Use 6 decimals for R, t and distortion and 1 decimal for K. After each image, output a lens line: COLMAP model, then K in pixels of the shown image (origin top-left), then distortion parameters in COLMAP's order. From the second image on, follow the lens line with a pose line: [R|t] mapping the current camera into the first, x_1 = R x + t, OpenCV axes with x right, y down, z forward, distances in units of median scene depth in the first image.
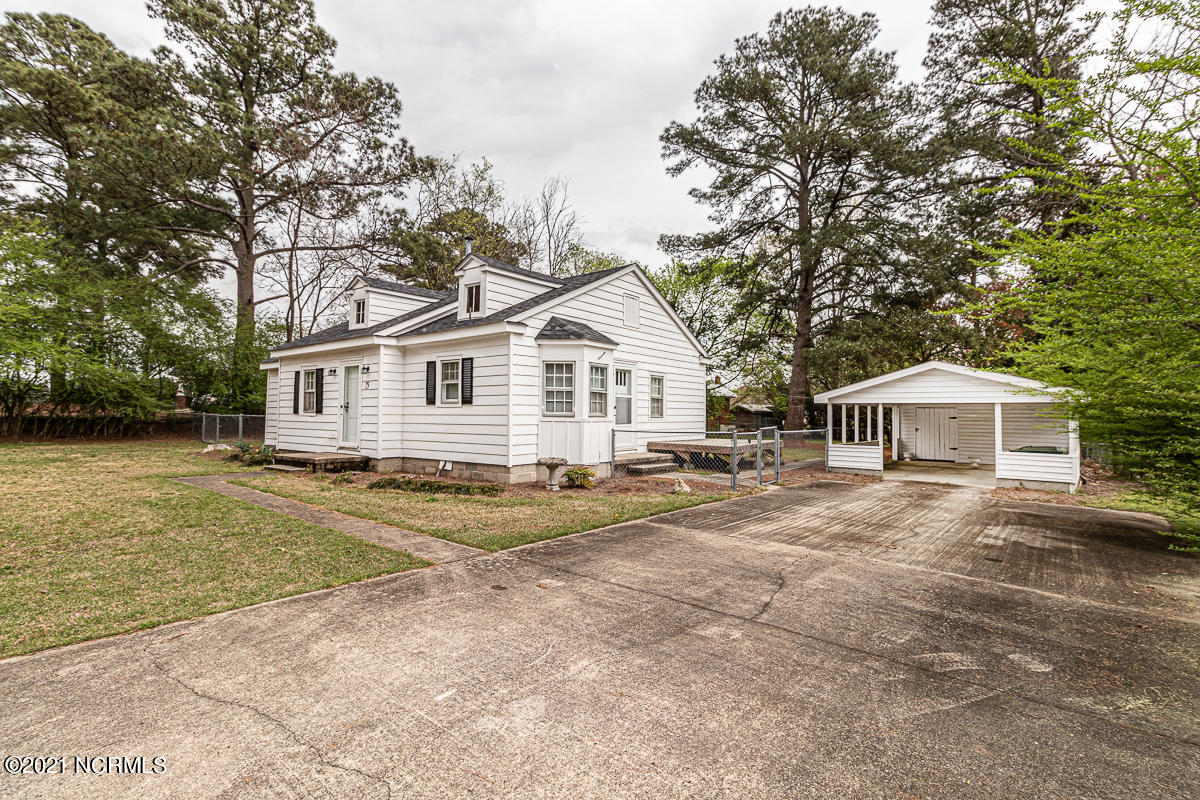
lens RADIAL K [[544.9, 0, 600.0], [0, 544.9, 400.0], [0, 0, 1]] dist [-0.000097, -0.000602]
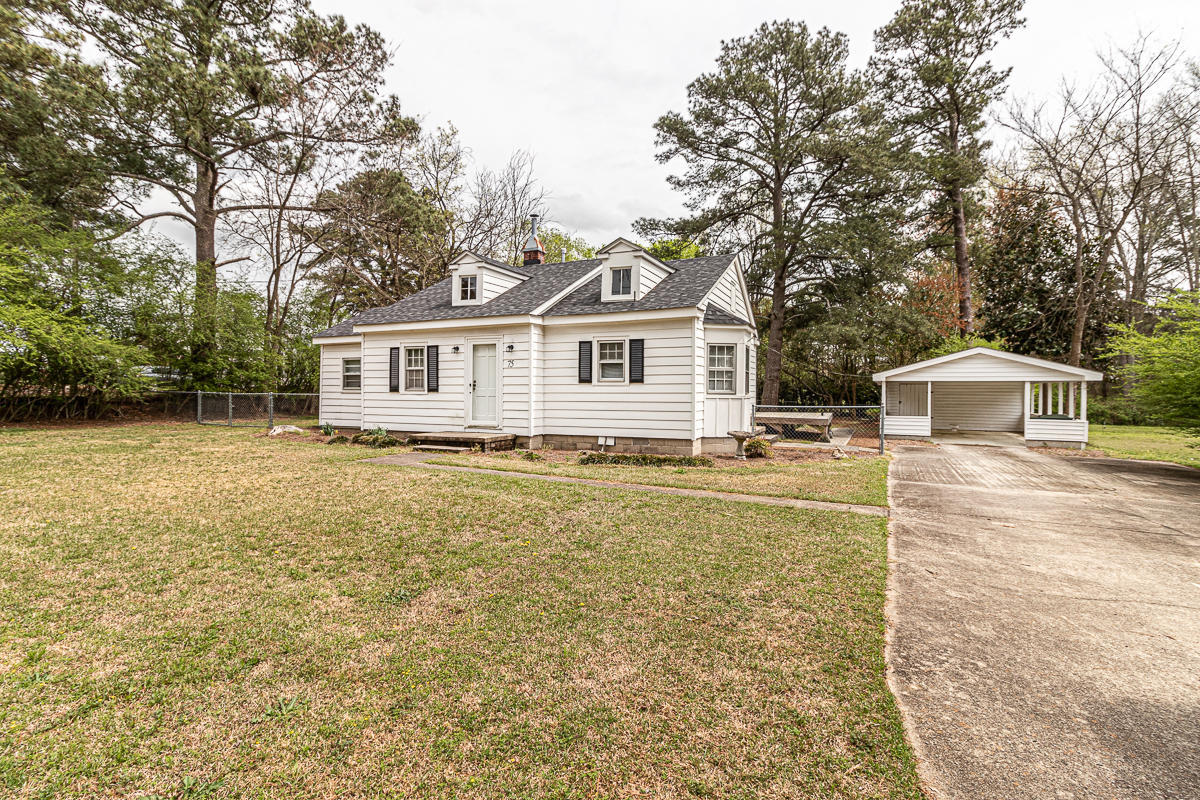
lens RADIAL K [[543.7, 0, 597.9], [0, 543.7, 395.3], [0, 0, 1]] dist [0.003485, 0.001113]
pose [[0.972991, -0.006368, 0.230754, -0.485286], [-0.002320, 0.999299, 0.037358, -0.006559], [-0.230831, -0.036884, 0.972295, -0.012460]]
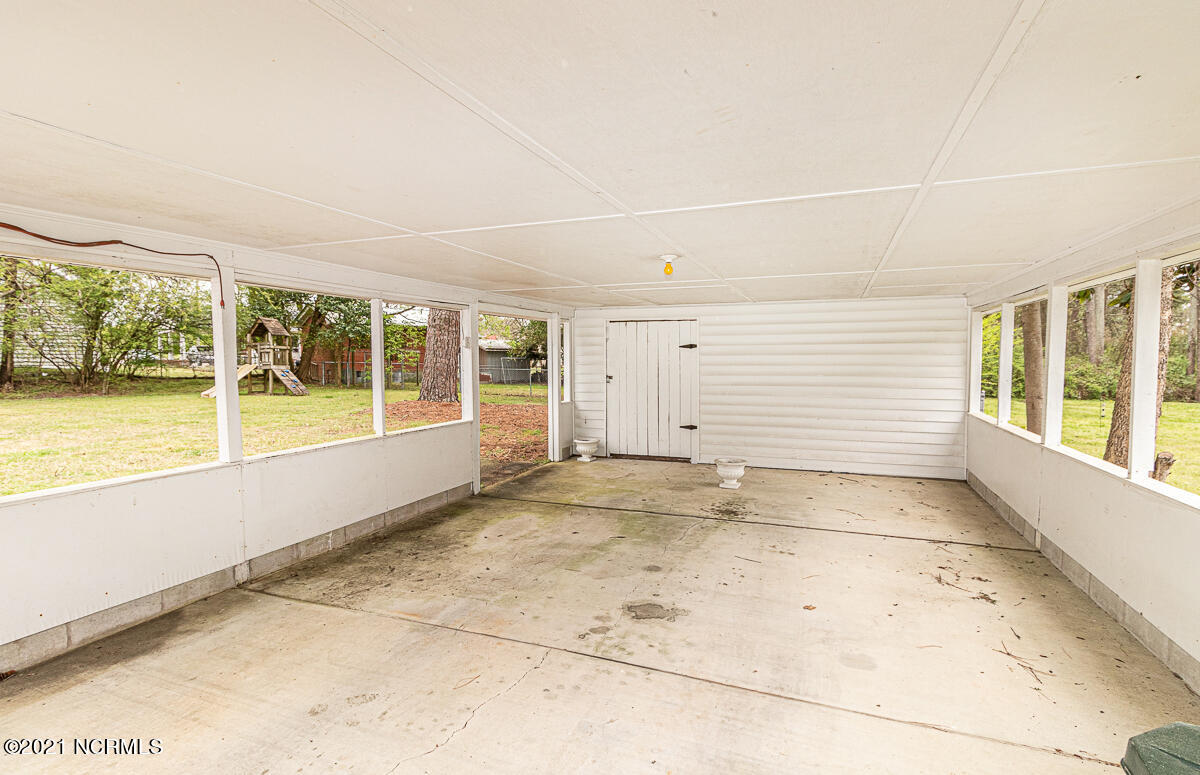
lens RADIAL K [[541.4, 0, 600.0], [0, 541.4, 387.5], [0, 0, 1]] dist [-0.000748, -0.000011]
pose [[0.951643, -0.029945, 0.305744, 0.632055], [0.004517, 0.996494, 0.083540, 0.039782], [-0.307174, -0.078119, 0.948442, 0.885473]]
